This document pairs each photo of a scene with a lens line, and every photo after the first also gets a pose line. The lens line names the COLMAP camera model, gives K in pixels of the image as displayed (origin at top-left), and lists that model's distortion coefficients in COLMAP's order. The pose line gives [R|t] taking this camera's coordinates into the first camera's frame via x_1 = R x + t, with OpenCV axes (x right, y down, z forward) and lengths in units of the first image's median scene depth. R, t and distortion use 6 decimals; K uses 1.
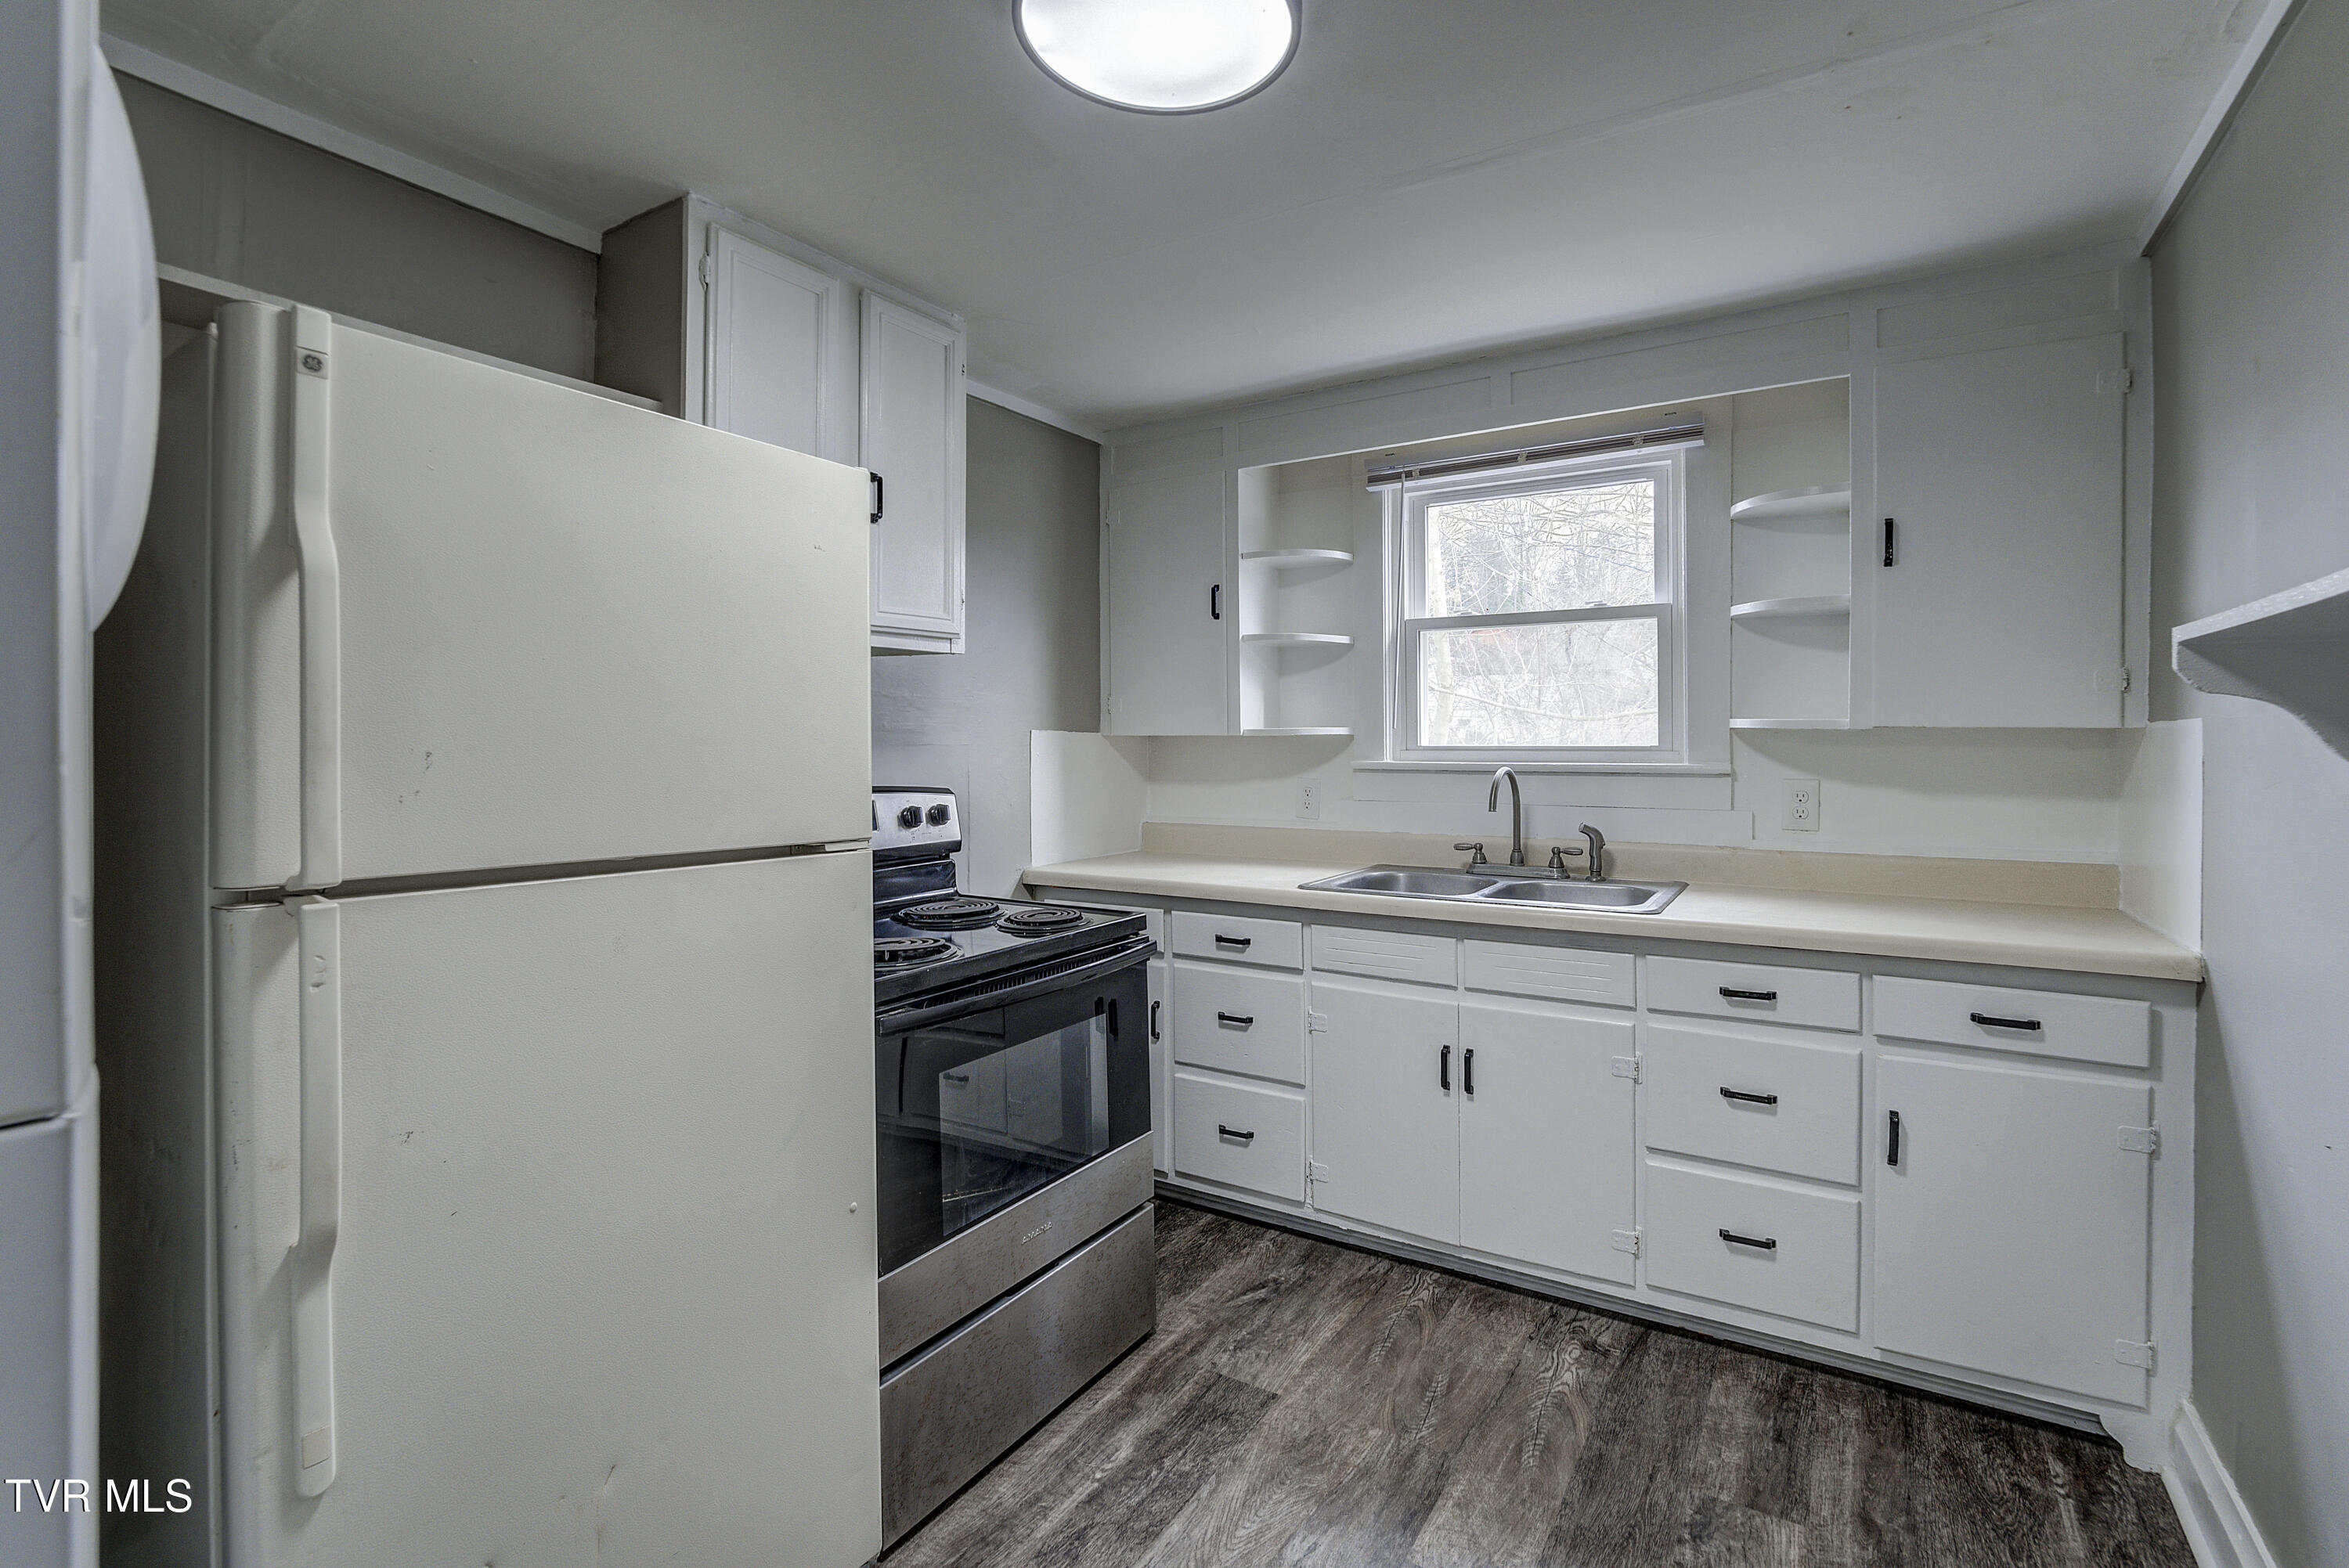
lens RADIAL K [[1061.0, 0, 1217.2], [0, 1061.0, 752.9], [0, 0, 1]] dist [-0.023668, 0.002291]
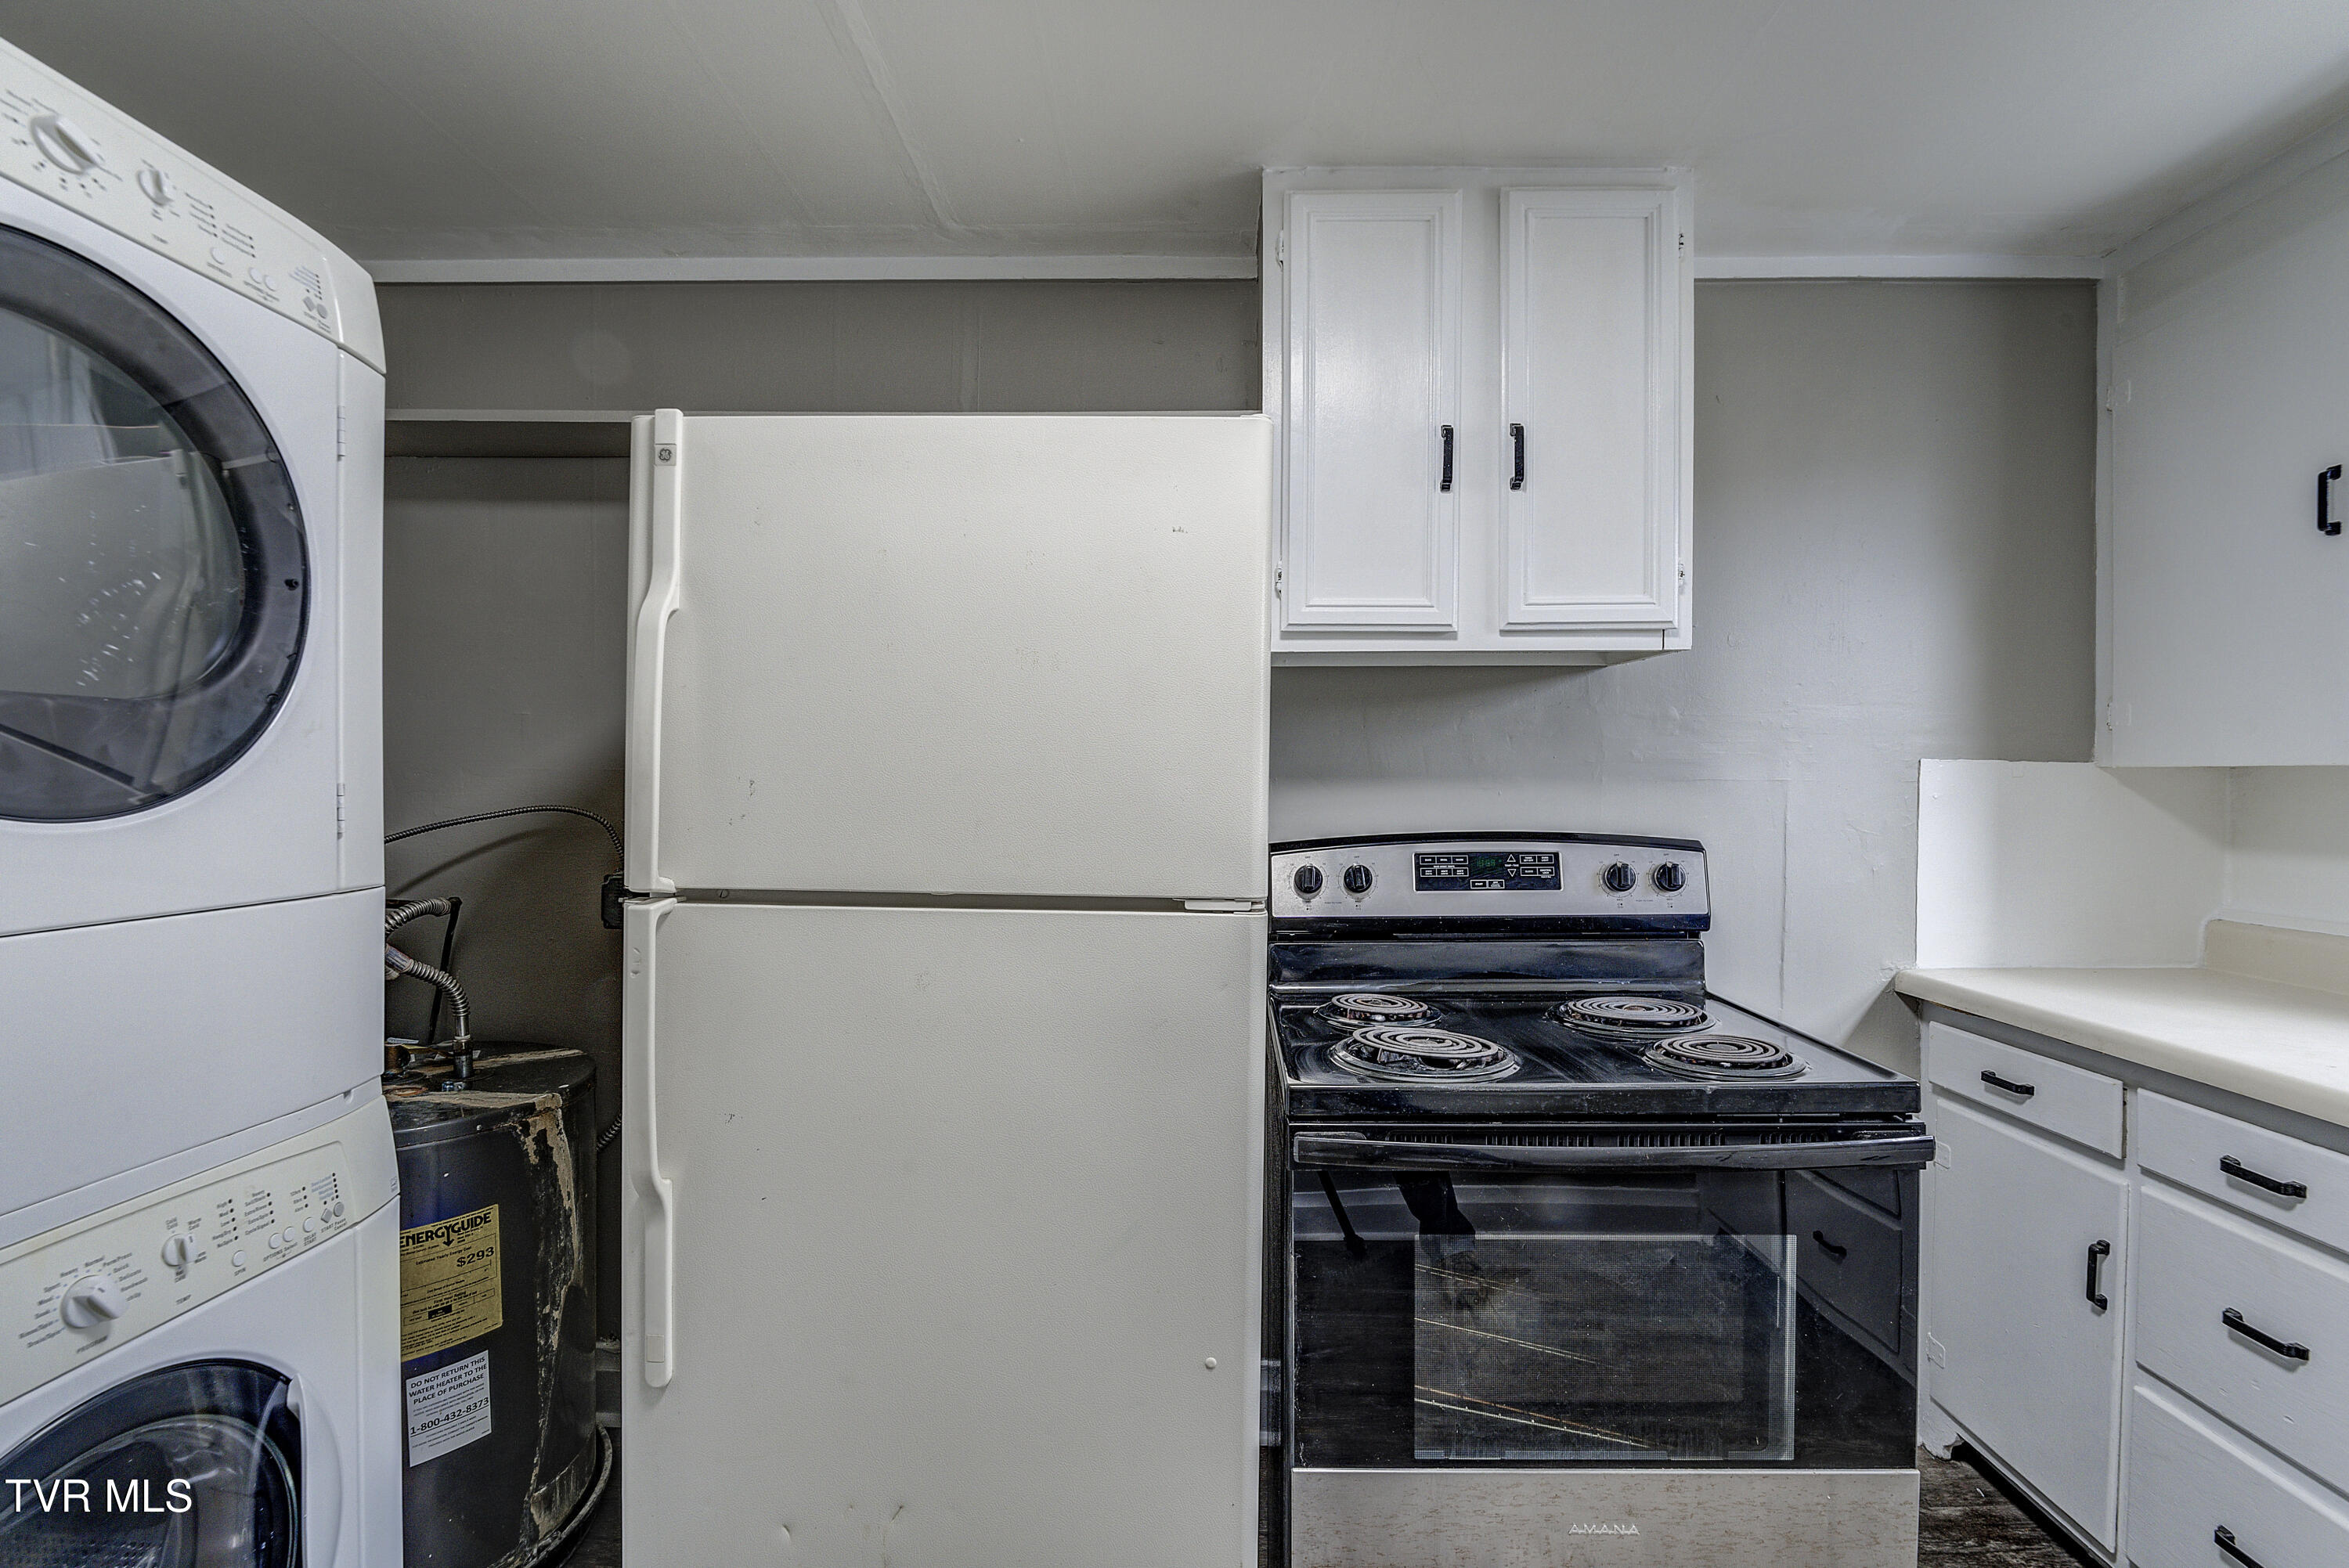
lens RADIAL K [[1061.0, 0, 1185.4], [0, 1061.0, 804.1], [0, 0, 1]] dist [-0.023668, 0.002291]
pose [[0.506068, 0.024352, -0.862150, 0.201144], [-0.012937, 0.999703, 0.020644, -0.002176], [0.862397, 0.000706, 0.506233, 0.371729]]
